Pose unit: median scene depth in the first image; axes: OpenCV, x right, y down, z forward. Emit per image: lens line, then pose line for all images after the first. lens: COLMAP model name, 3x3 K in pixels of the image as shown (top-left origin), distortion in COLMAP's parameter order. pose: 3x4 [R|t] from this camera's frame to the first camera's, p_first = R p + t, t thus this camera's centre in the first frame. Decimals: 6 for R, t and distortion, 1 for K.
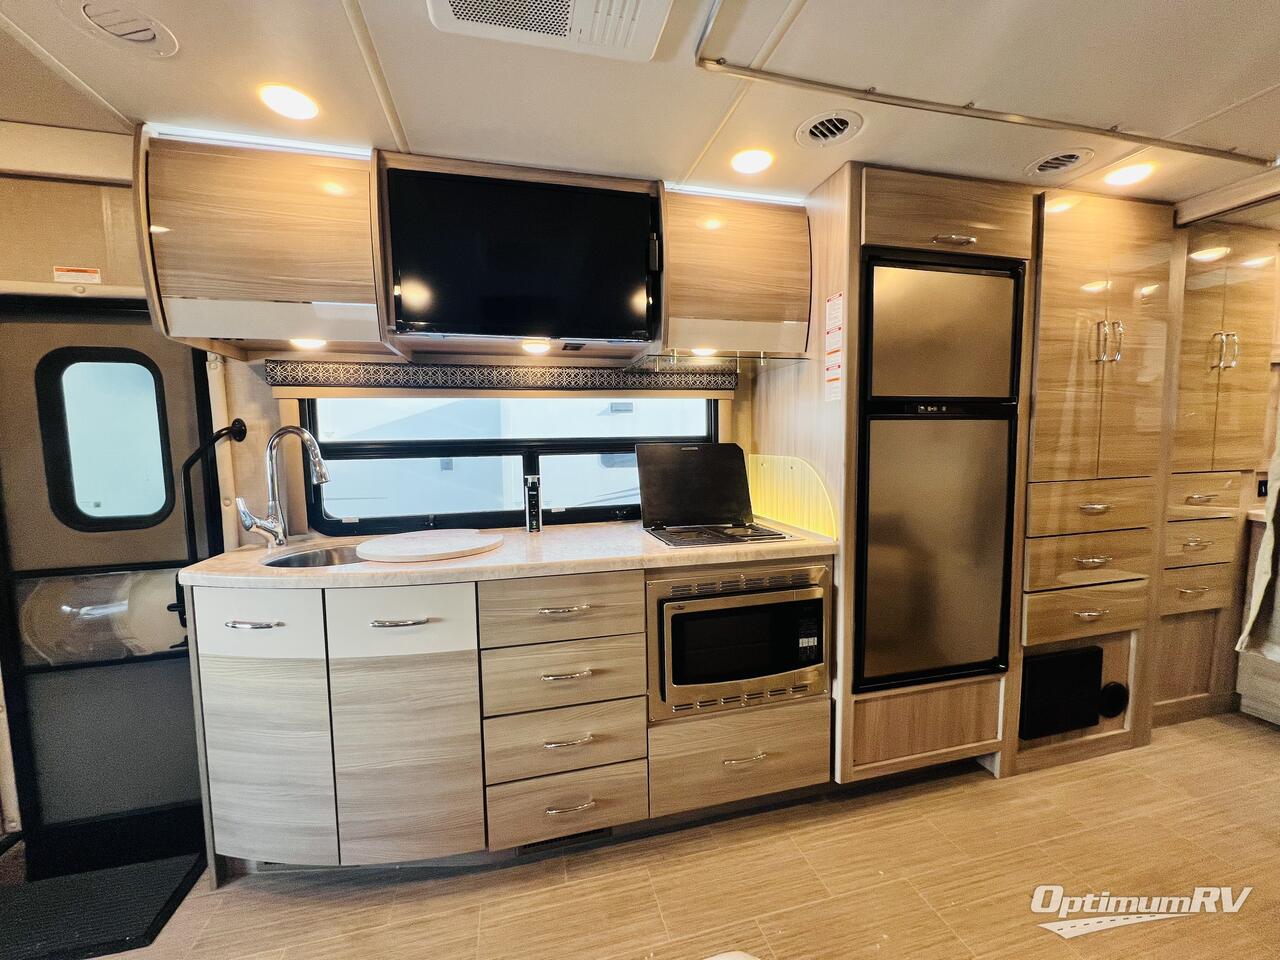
lens RADIAL K [[506.2, 0, 642.4], [0, 506.2, 481.7], [0, 0, 1]] dist [-0.001695, -0.000697]
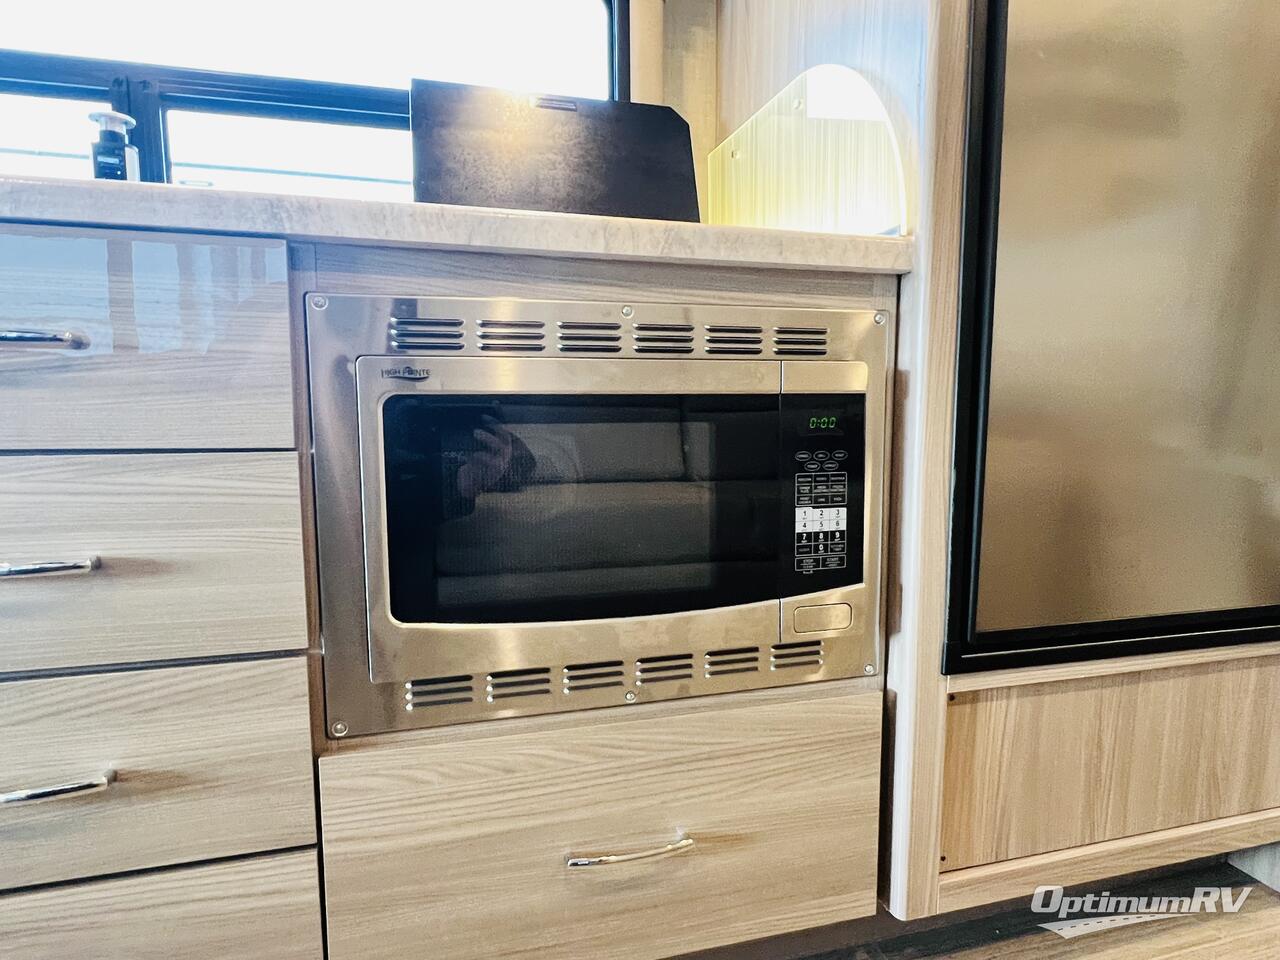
lens RADIAL K [[750.7, 0, 641.4], [0, 750.7, 482.1], [0, 0, 1]] dist [-0.000519, 0.001074]
pose [[0.999529, 0.012808, 0.027904, 0.186409], [-0.013473, 0.999626, 0.023801, 0.276424], [-0.027588, -0.024166, 0.999327, 0.481528]]
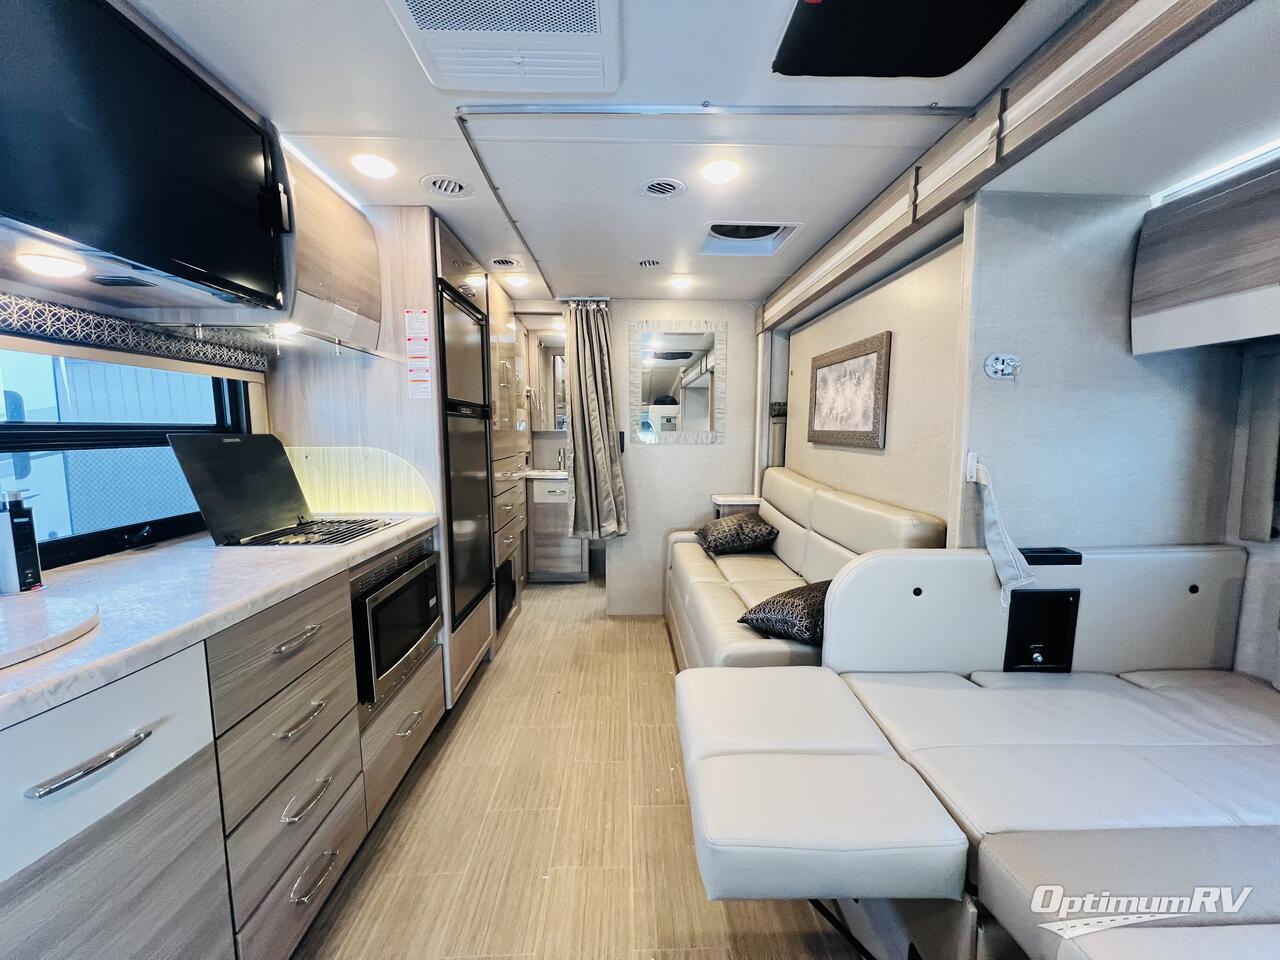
lens RADIAL K [[506.2, 0, 642.4], [0, 506.2, 481.7], [0, 0, 1]] dist [-0.001695, -0.000697]
pose [[0.208208, -0.082408, 0.974607, -0.687927], [0.077881, 0.994677, 0.067467, -0.004494], [-0.974979, 0.061857, 0.213518, 0.245176]]
